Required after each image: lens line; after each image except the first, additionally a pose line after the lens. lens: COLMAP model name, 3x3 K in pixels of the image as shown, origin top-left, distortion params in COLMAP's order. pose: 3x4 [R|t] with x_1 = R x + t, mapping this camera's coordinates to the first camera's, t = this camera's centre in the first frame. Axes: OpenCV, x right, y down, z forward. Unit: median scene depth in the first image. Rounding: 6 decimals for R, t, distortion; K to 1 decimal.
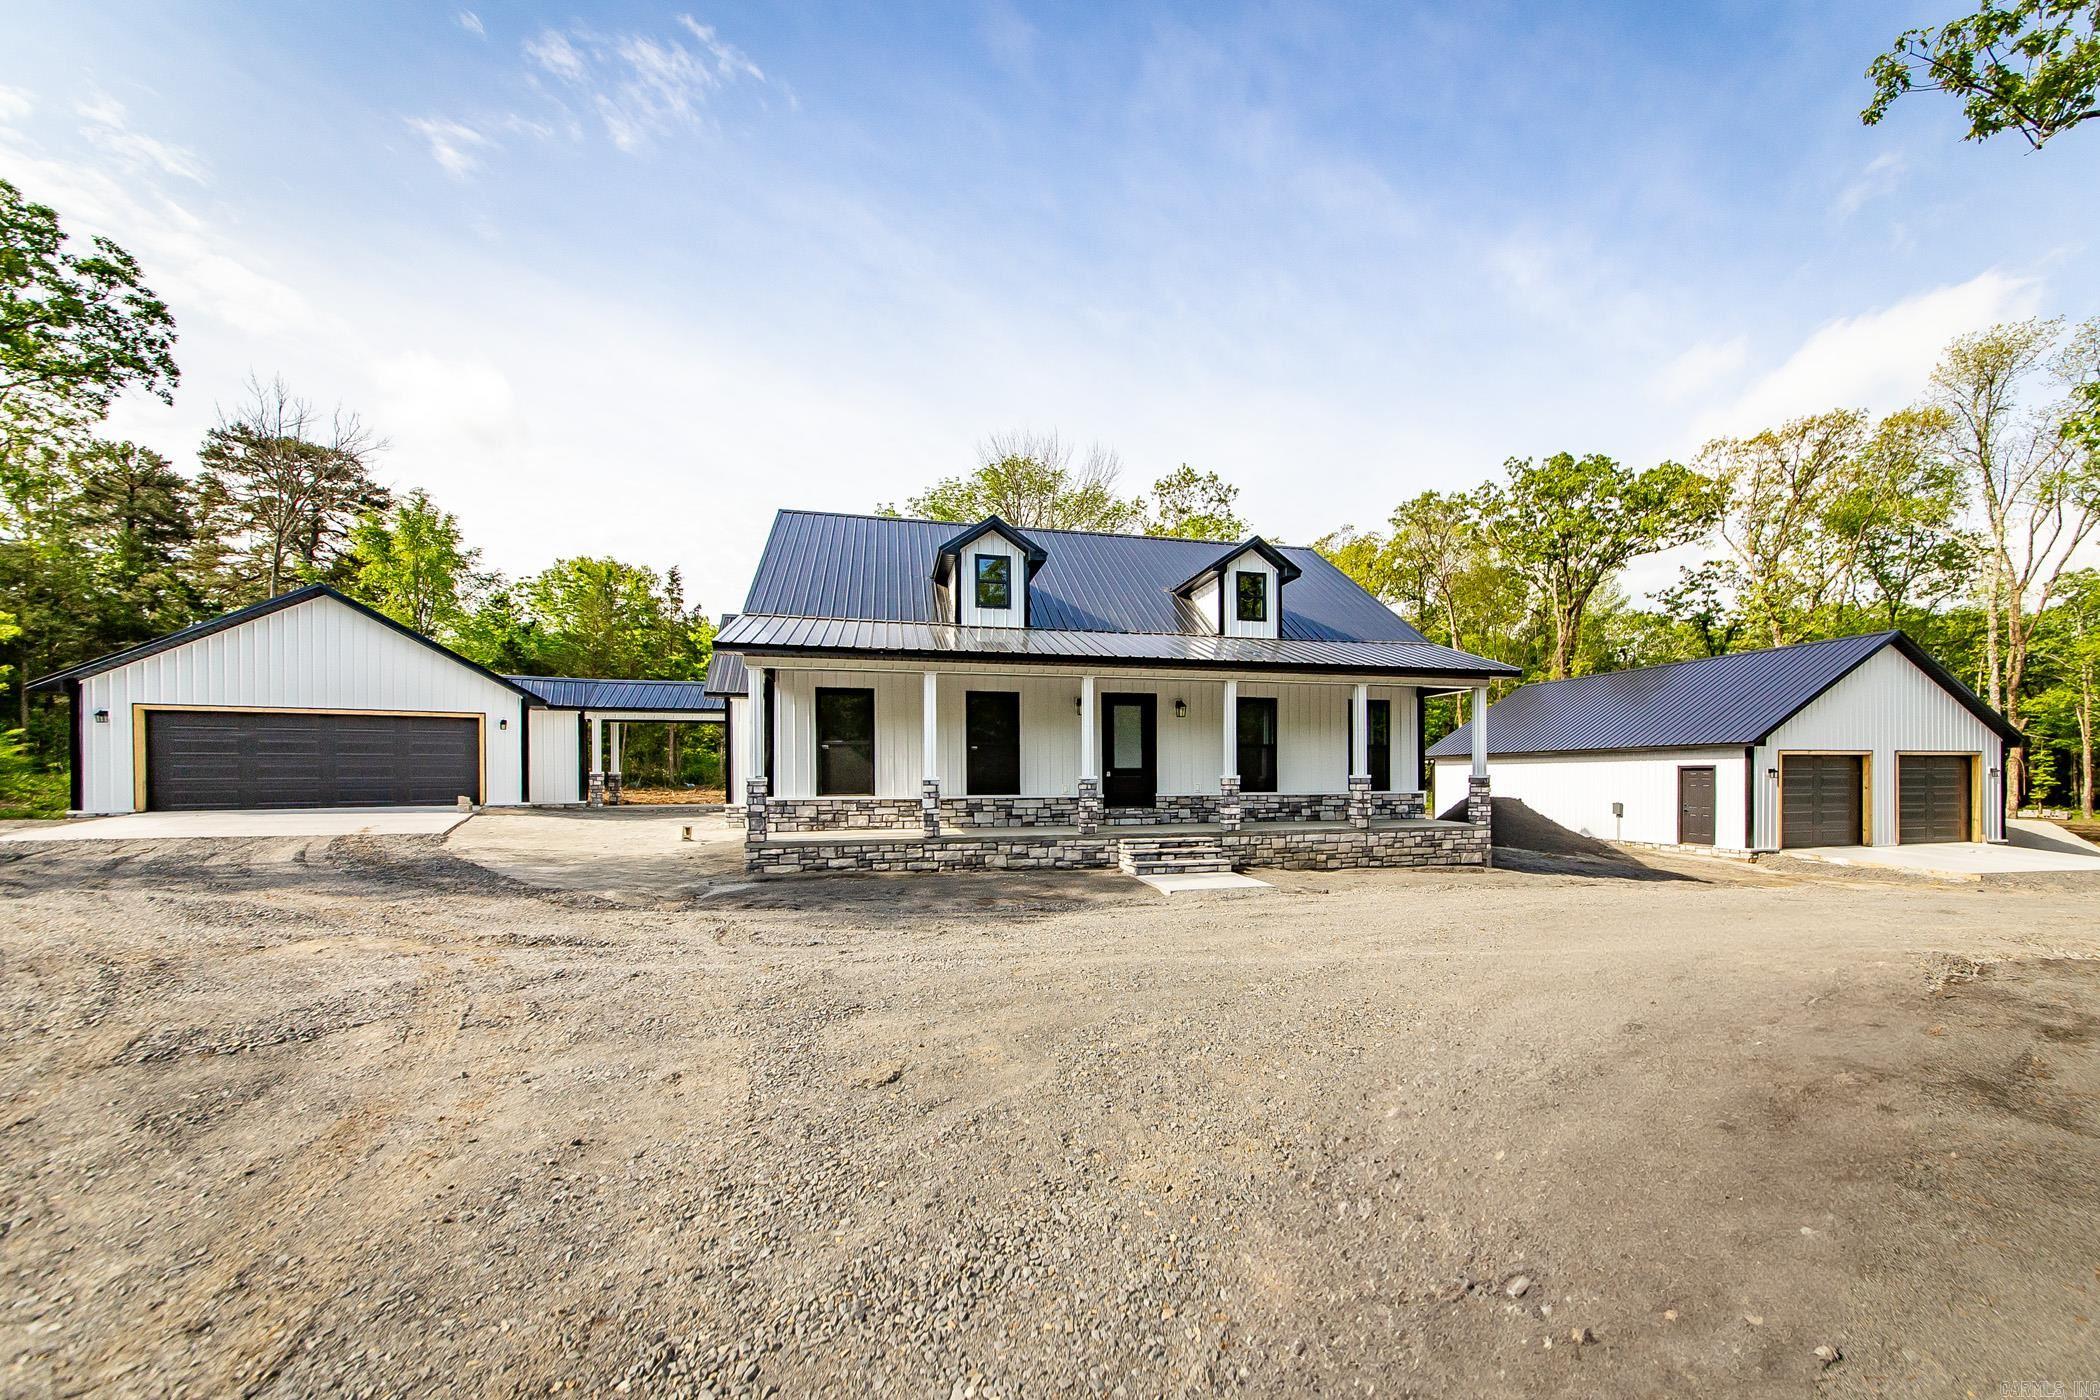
lens RADIAL K [[714.1, 0, 1082.1], [0, 714.1, 780.3], [0, 0, 1]] dist [-0.007352, 0.000116]
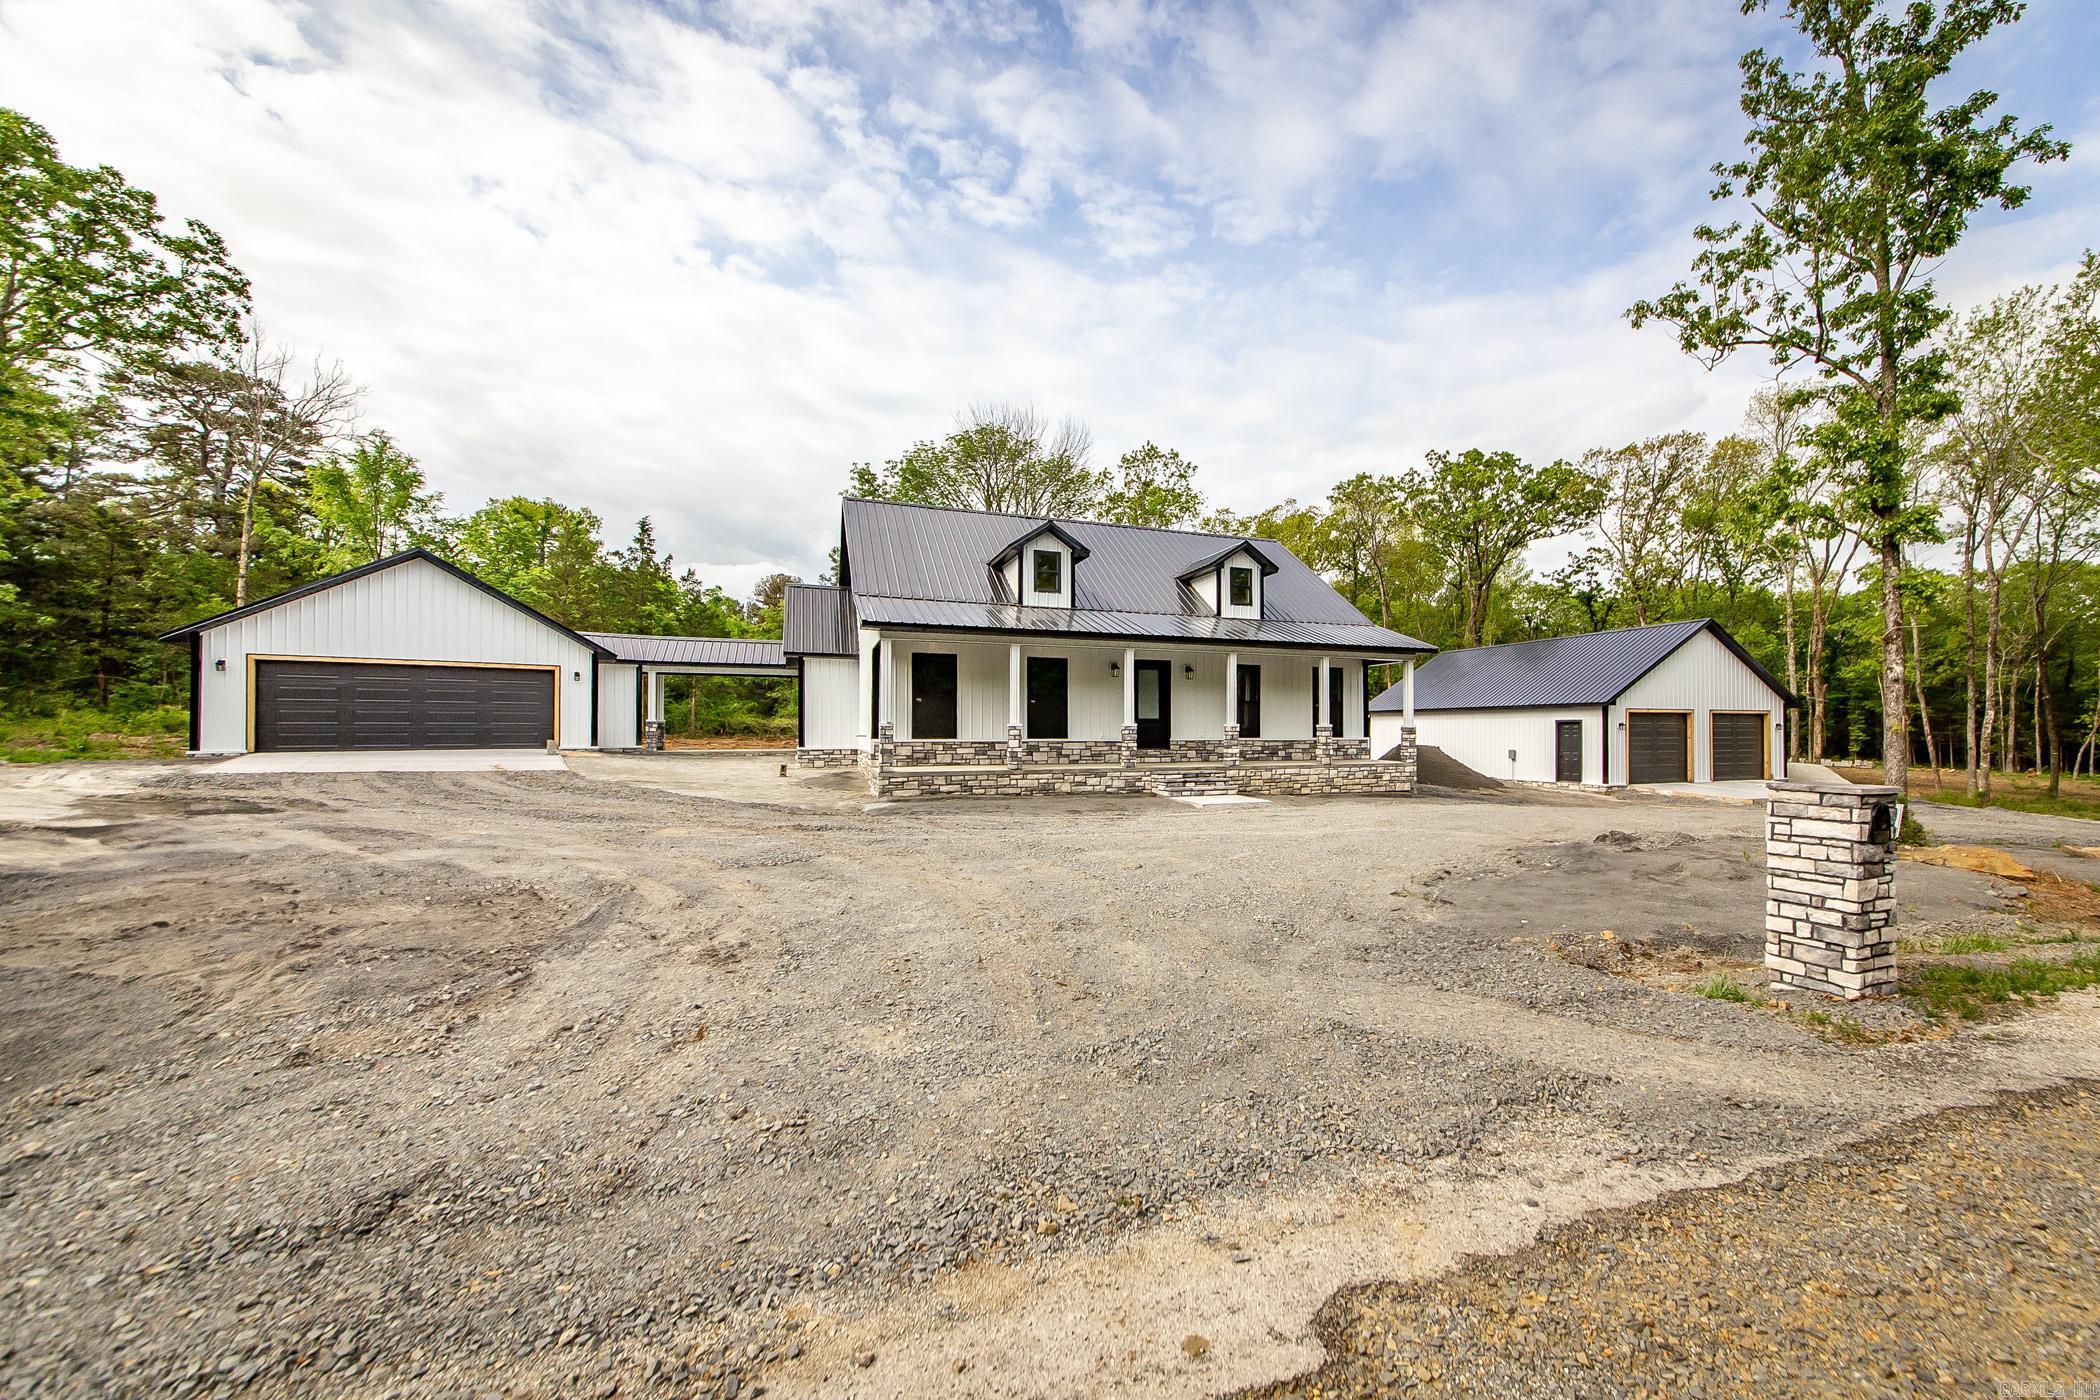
lens RADIAL K [[754.9, 0, 1084.3], [0, 754.9, 721.0], [0, 0, 1]] dist [-0.008238, 0.000382]
pose [[0.994286, 0.006508, 0.106547, -0.150008], [-0.004580, 0.999821, -0.018335, 0.009832], [-0.106647, 0.017742, 0.994139, -0.258546]]
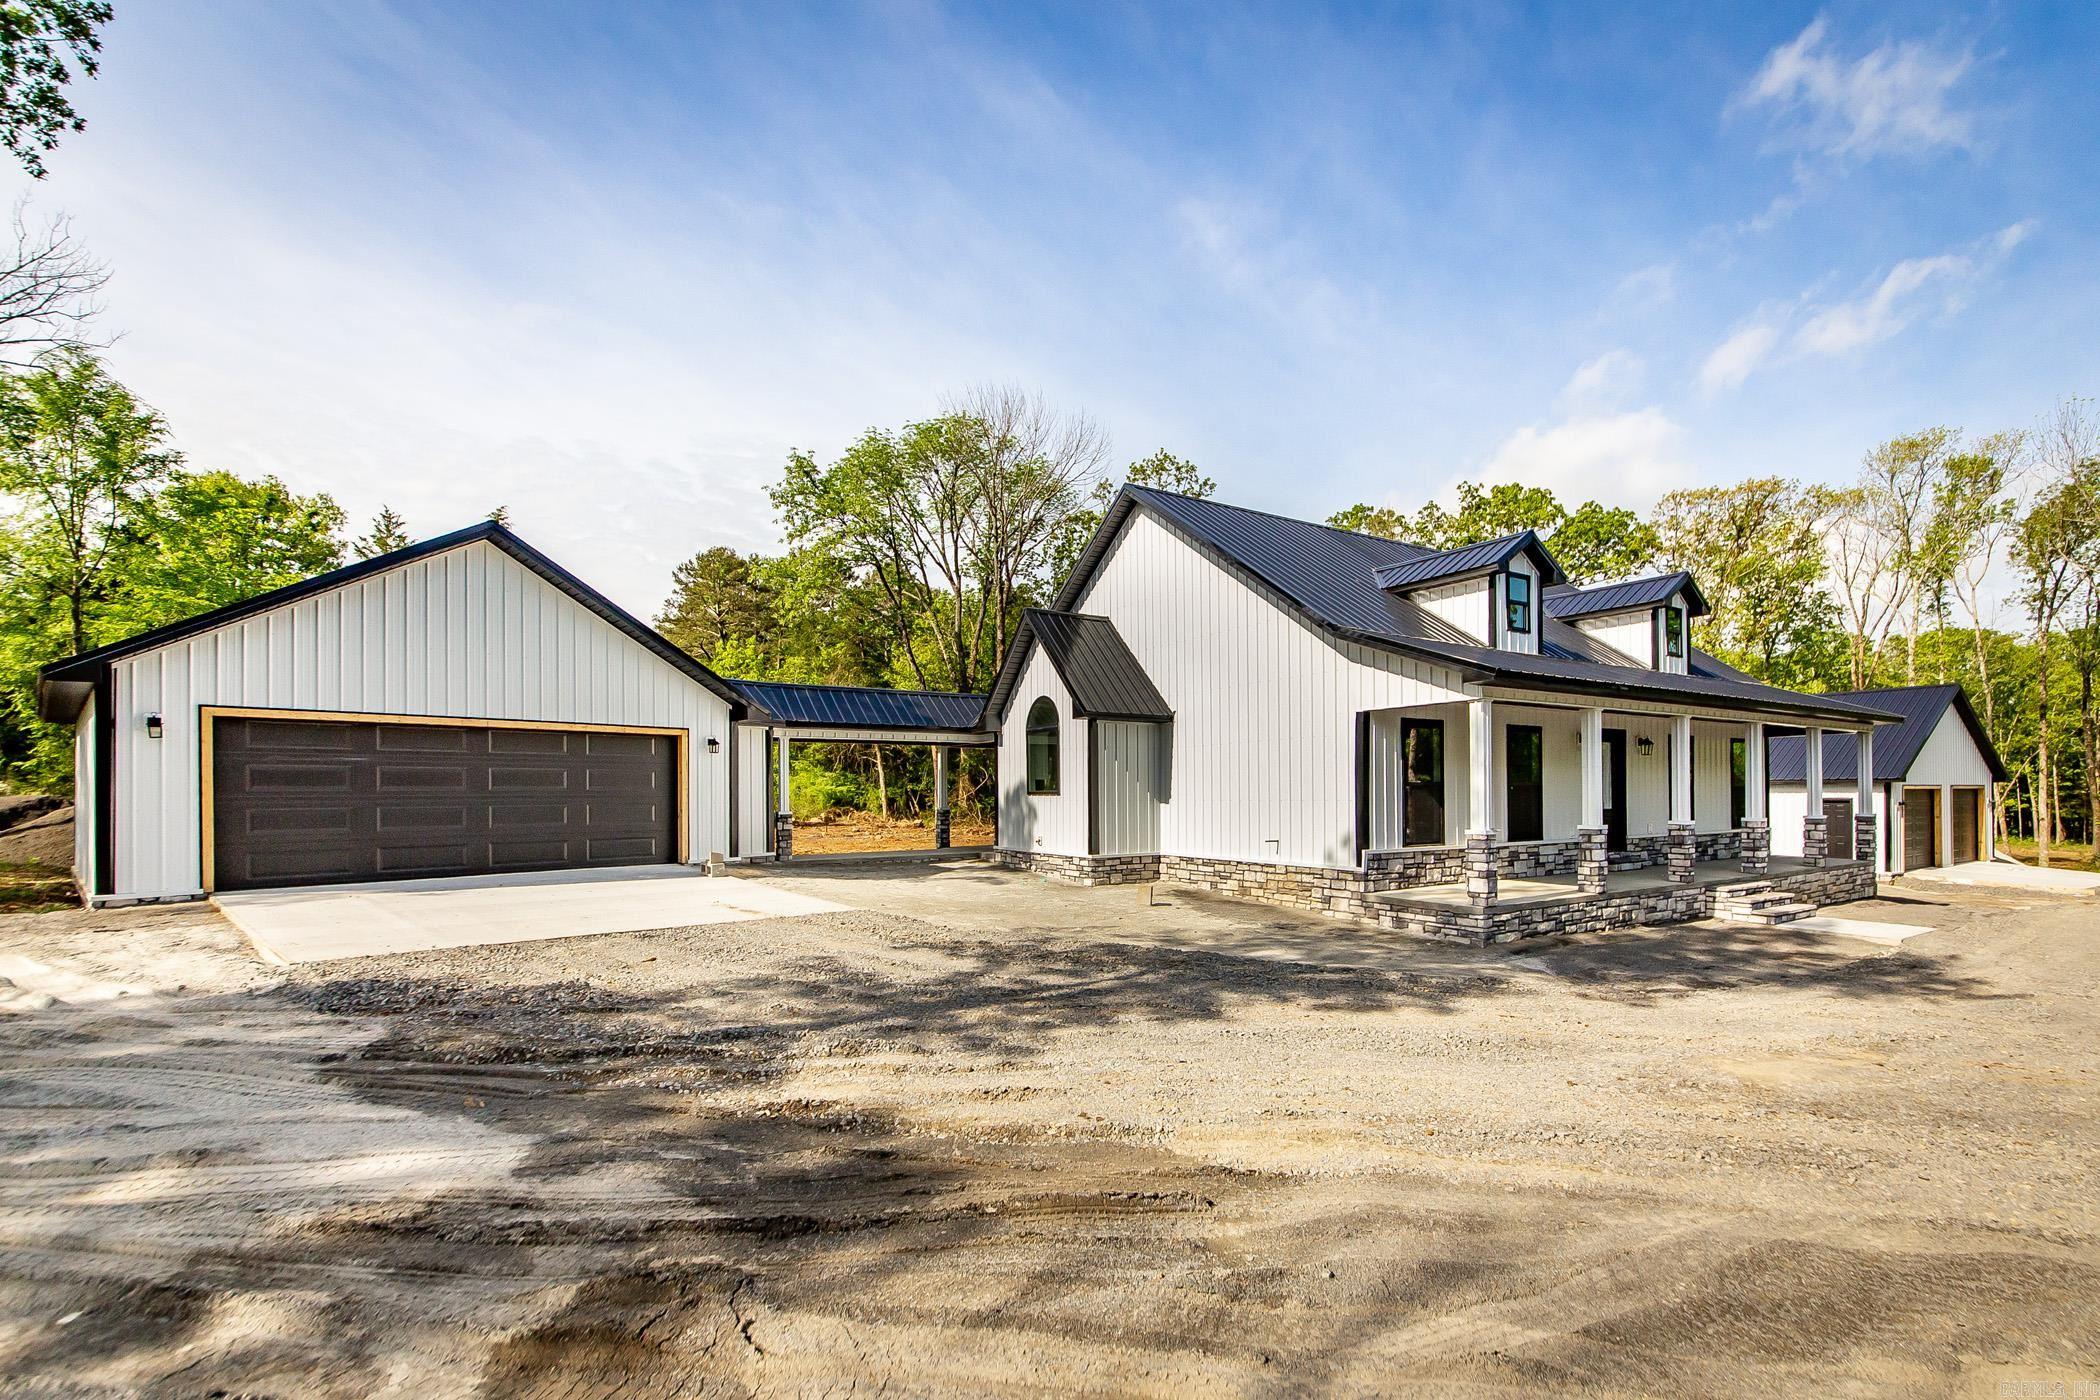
lens RADIAL K [[826.1, 0, 956.7], [0, 826.1, 784.7], [0, 0, 1]] dist [-0.006727, 0.000257]
pose [[0.957208, -0.000223, 0.289400, -0.827634], [0.000485, 1.000000, -0.000834, -0.037153], [-0.289399, 0.000938, 0.957208, 0.153338]]
